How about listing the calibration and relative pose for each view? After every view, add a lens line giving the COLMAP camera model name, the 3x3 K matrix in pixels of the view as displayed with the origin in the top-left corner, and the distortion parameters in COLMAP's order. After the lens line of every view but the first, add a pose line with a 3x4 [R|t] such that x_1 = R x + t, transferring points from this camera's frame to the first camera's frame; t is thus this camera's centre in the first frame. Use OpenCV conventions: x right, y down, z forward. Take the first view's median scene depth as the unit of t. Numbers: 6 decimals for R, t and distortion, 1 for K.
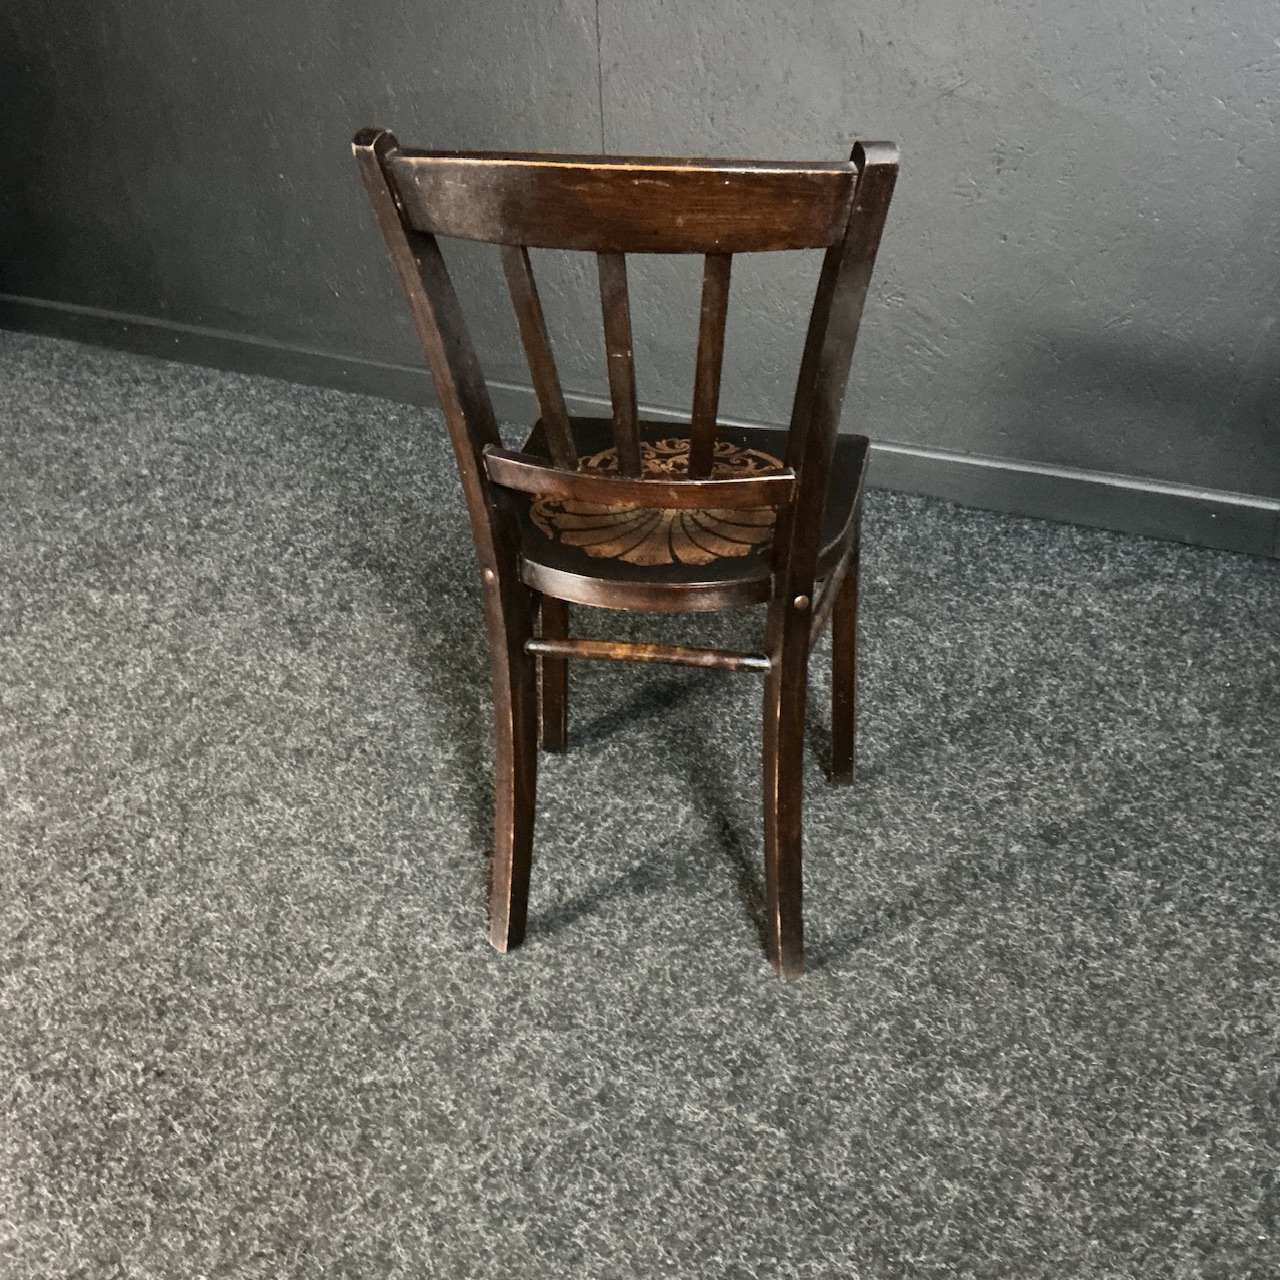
lens RADIAL K [[1408.5, 0, 642.1], [0, 1408.5, 648.1], [0, 0, 1]] dist [0.028860, 0.000000]
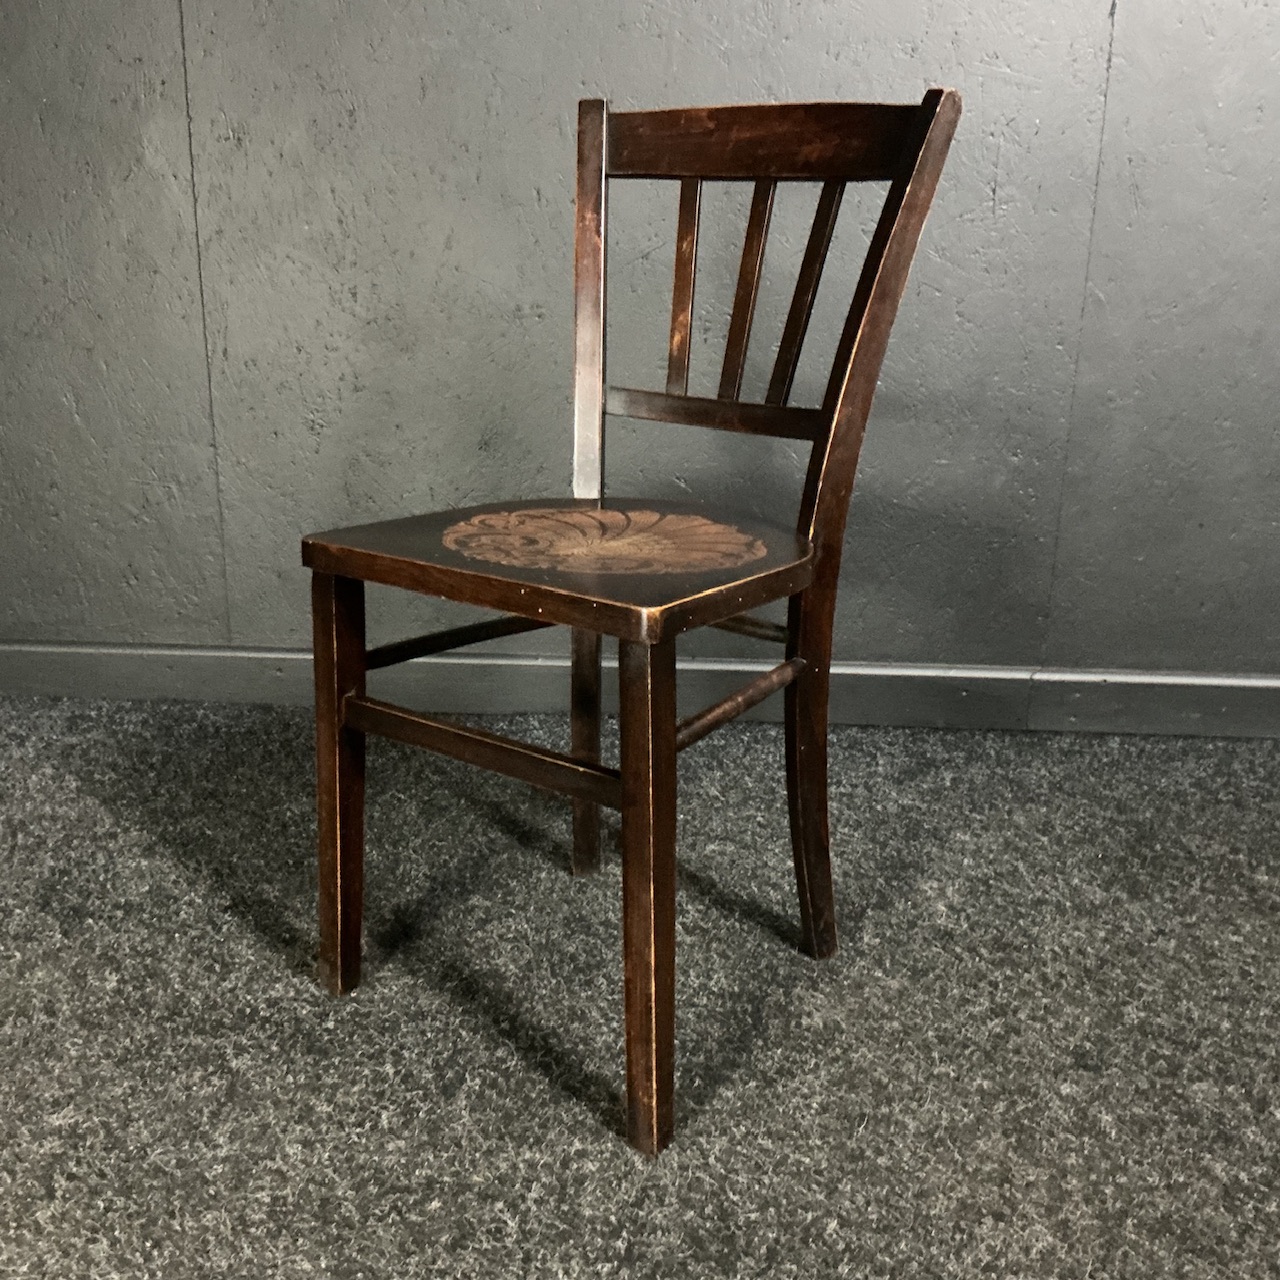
lens RADIAL K [[1408.5, 0, 617.6], [0, 1408.5, 651.8], [0, 0, 1]] dist [0.028860, 0.000000]
pose [[0.903325, -0.088381, 0.419754, -0.247614], [0.182131, 0.964984, -0.188770, 0.016278], [-0.388372, 0.246970, 0.887791, 0.364582]]
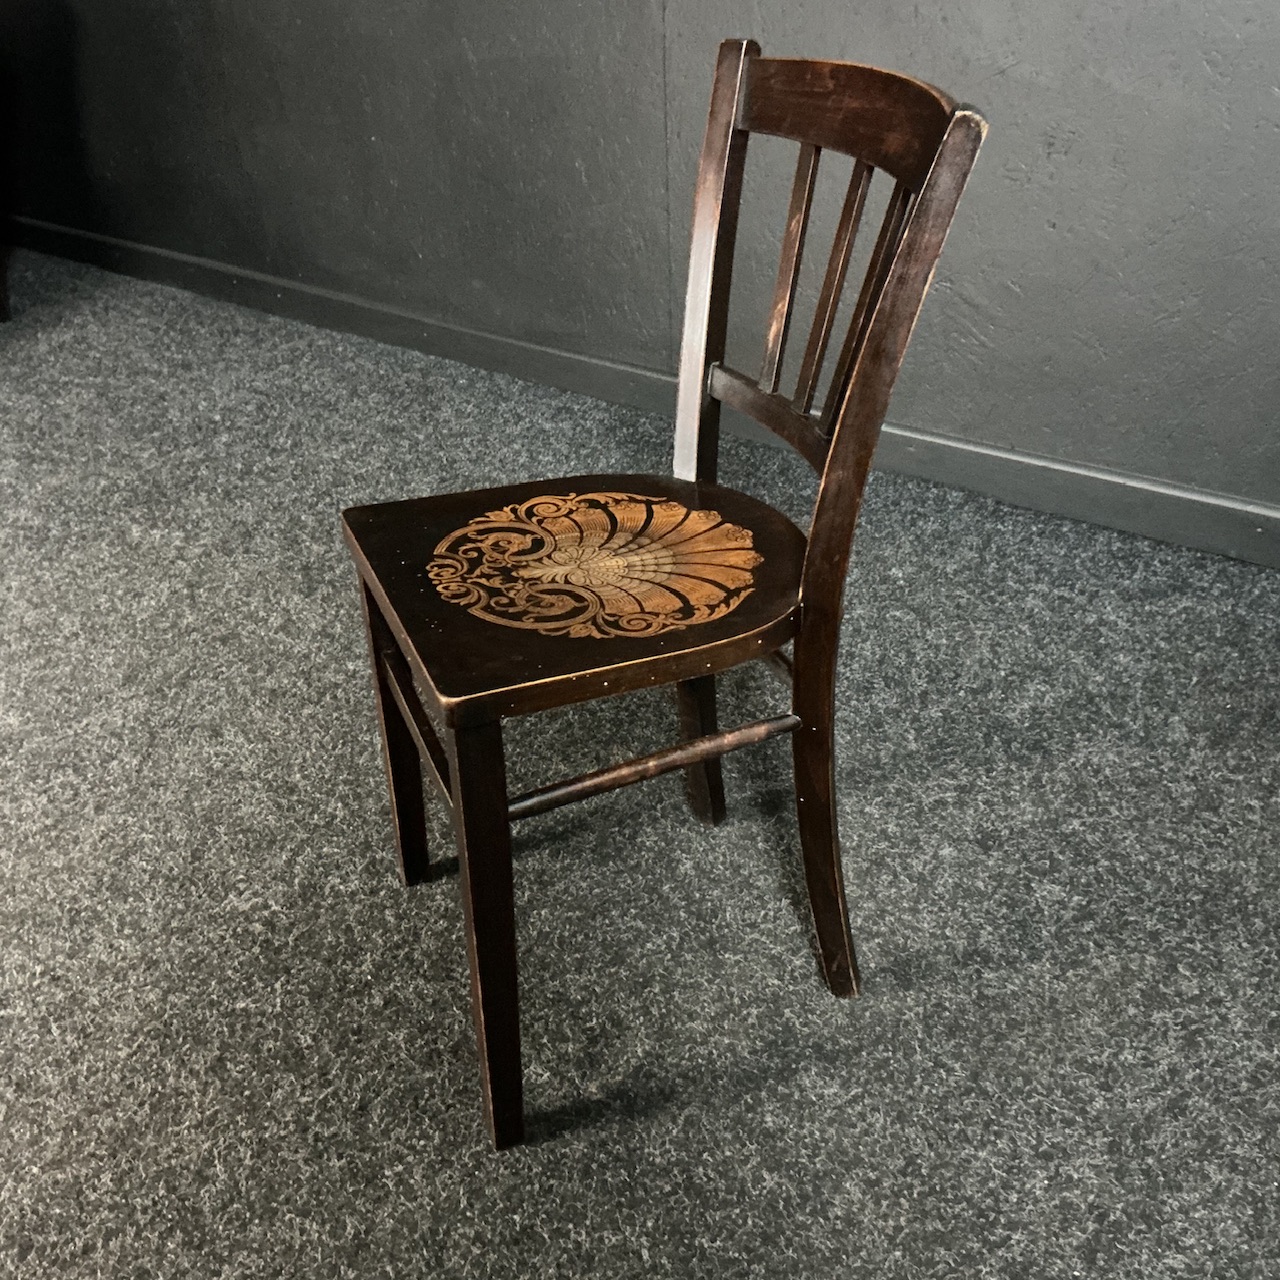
lens RADIAL K [[1408.5, 0, 634.6], [0, 1408.5, 642.7], [0, 0, 1]] dist [0.028860, 0.000000]
pose [[0.988167, 0.081391, -0.130006, 0.166417], [-0.080399, 0.996680, 0.012868, 0.003786], [0.130621, -0.002264, 0.991430, 0.011668]]
